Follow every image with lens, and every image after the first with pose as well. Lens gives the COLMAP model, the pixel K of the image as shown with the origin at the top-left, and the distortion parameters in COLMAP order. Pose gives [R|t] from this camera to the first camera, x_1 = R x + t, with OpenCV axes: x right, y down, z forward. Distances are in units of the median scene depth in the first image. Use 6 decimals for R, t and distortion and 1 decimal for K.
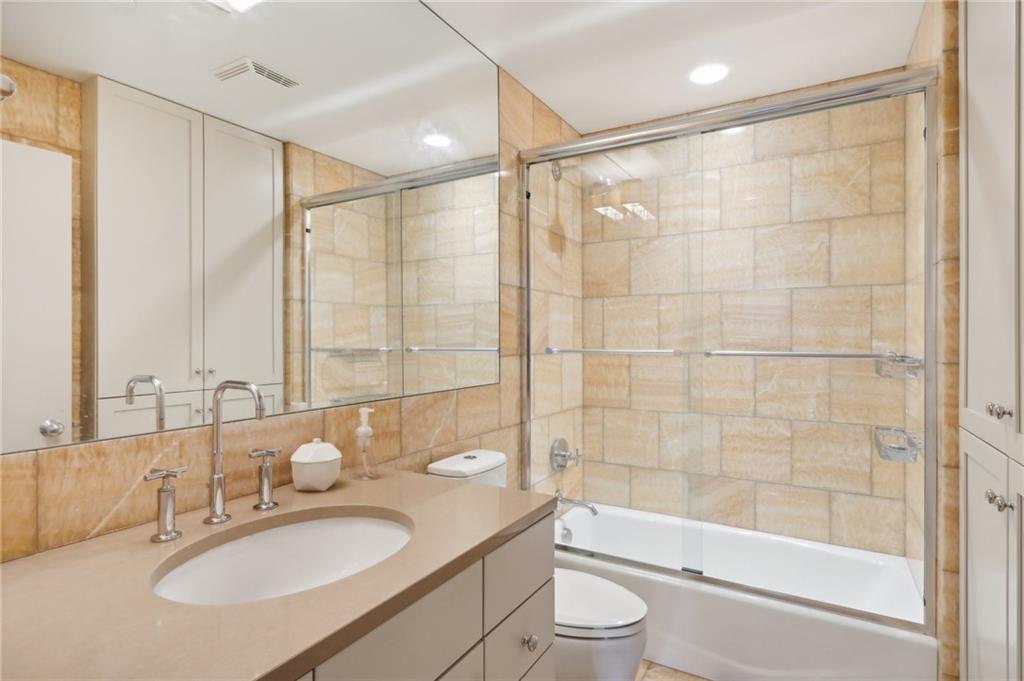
lens RADIAL K [[534.9, 0, 509.1], [0, 534.9, 336.6], [0, 0, 1]] dist [0.000773, 0.000467]
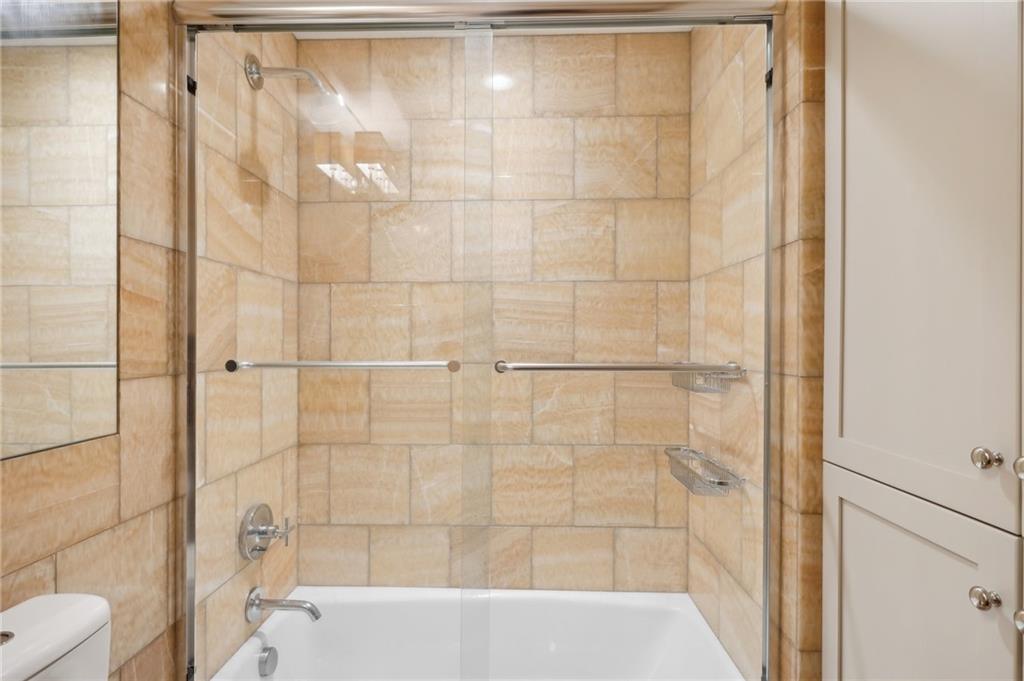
lens RADIAL K [[534.9, 0, 509.1], [0, 534.9, 336.6], [0, 0, 1]] dist [0.000773, 0.000467]
pose [[0.875588, 0.005308, 0.483030, 0.053779], [-0.001408, 0.999963, -0.008436, 0.000110], [-0.483057, 0.006706, 0.875563, 0.338872]]
